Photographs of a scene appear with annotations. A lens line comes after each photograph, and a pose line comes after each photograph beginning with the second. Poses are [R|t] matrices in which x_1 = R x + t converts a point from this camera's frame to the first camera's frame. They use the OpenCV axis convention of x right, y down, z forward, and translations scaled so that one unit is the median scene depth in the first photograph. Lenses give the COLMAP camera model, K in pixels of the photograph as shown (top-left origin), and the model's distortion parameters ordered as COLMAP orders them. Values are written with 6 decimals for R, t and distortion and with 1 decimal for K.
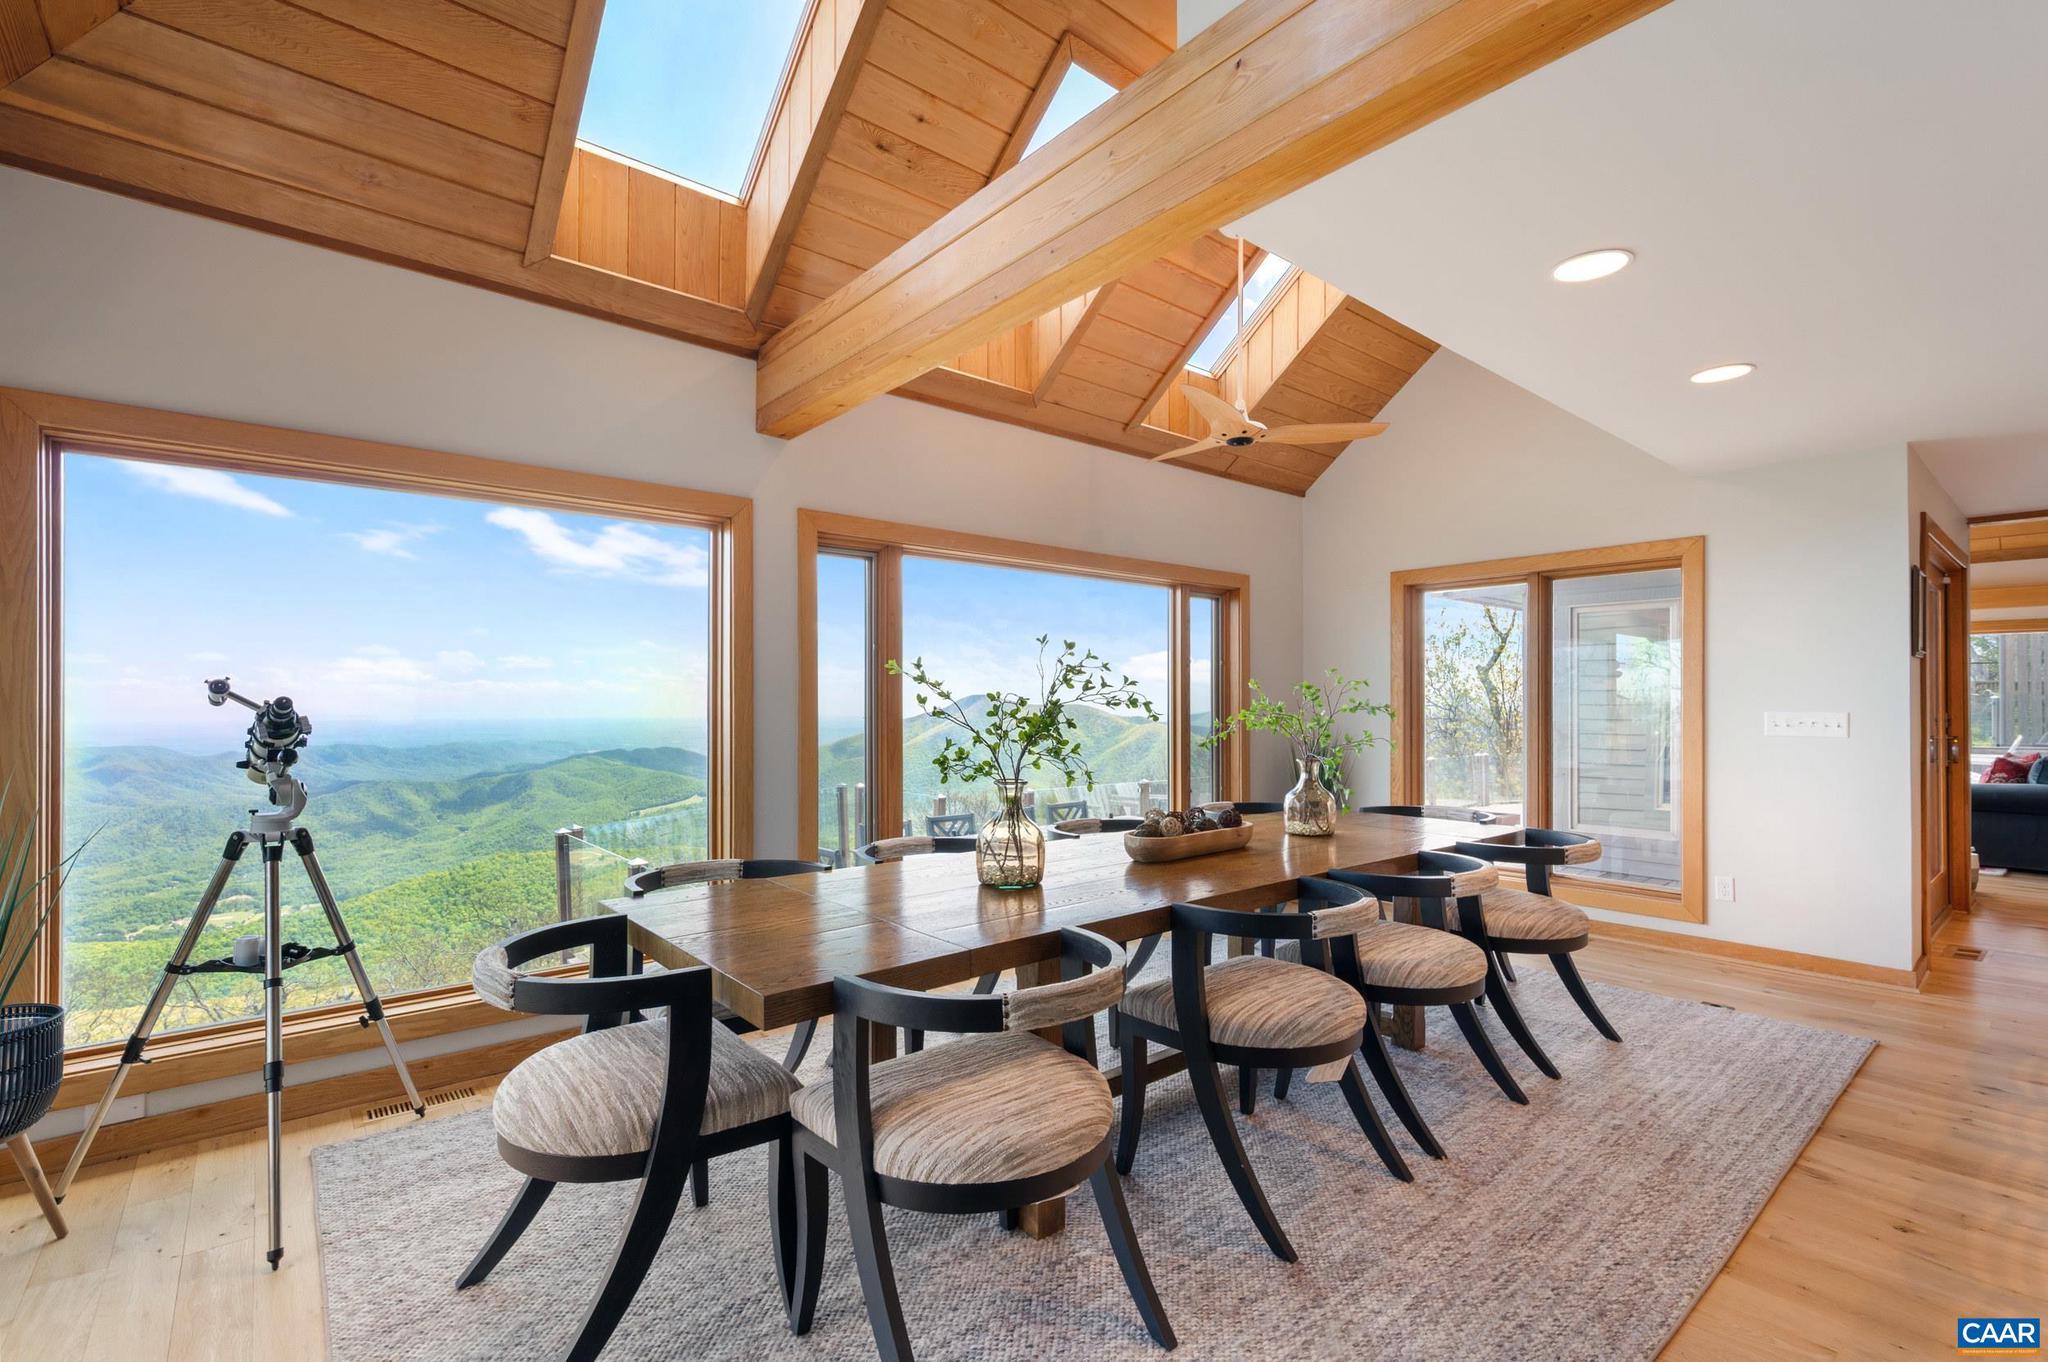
lens RADIAL K [[916.6, 0, 1028.9], [0, 916.6, 692.3], [0, 0, 1]] dist [-0.003200, 0.000203]
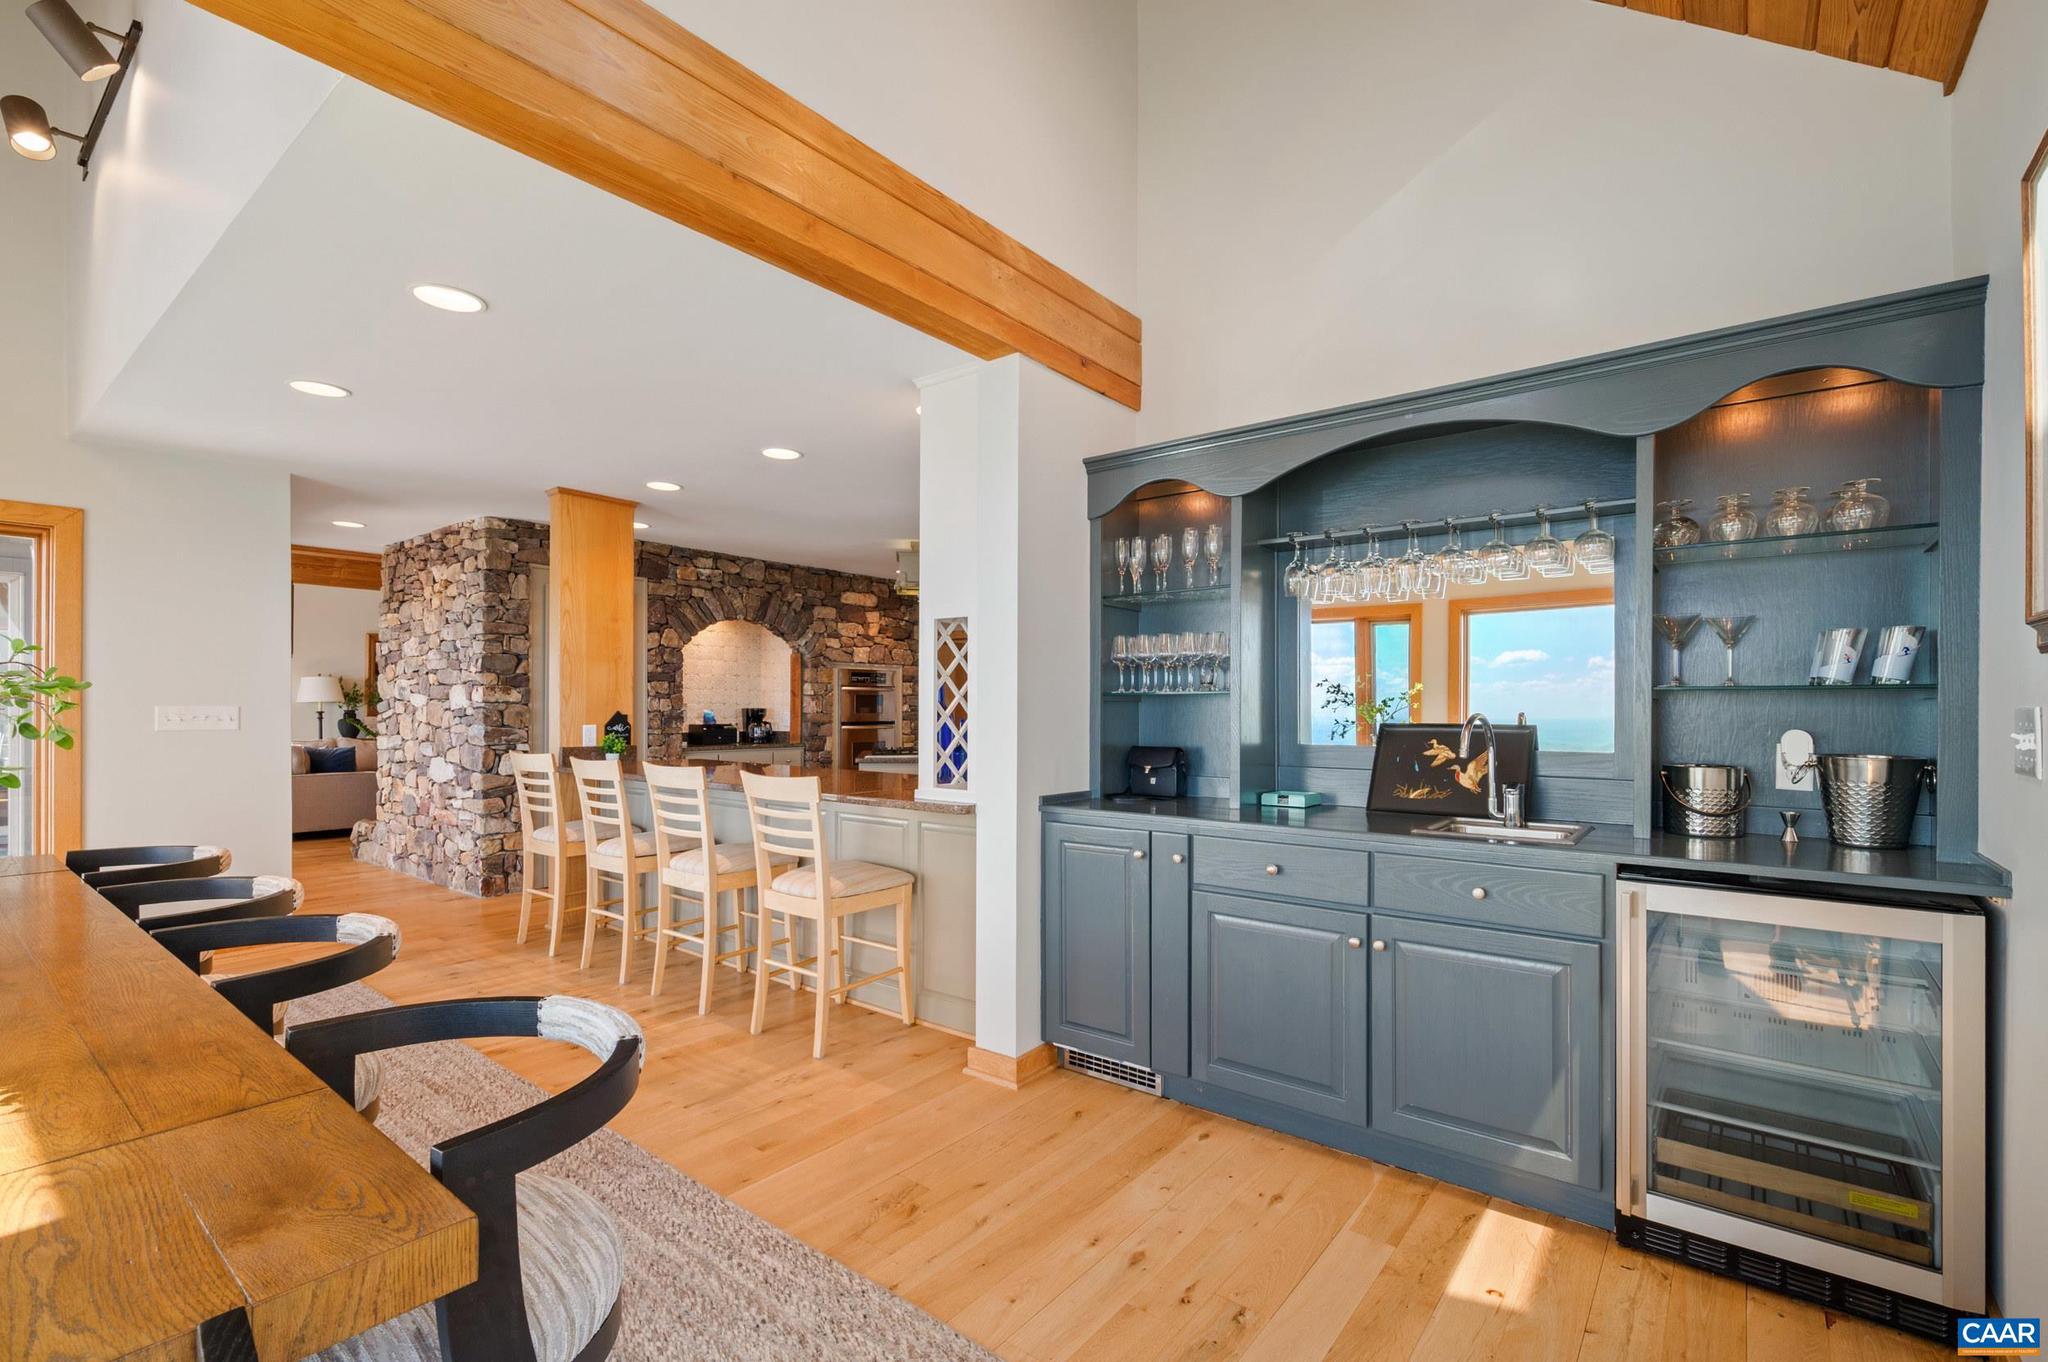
lens RADIAL K [[916.6, 0, 1034.7], [0, 916.6, 693.7], [0, 0, 1]] dist [-0.003200, 0.000203]
pose [[-0.198754, 0.007514, 0.980021, -0.331388], [-0.005975, 0.999943, -0.008879, 0.011099], [-0.980031, -0.007620, -0.198698, 0.286279]]
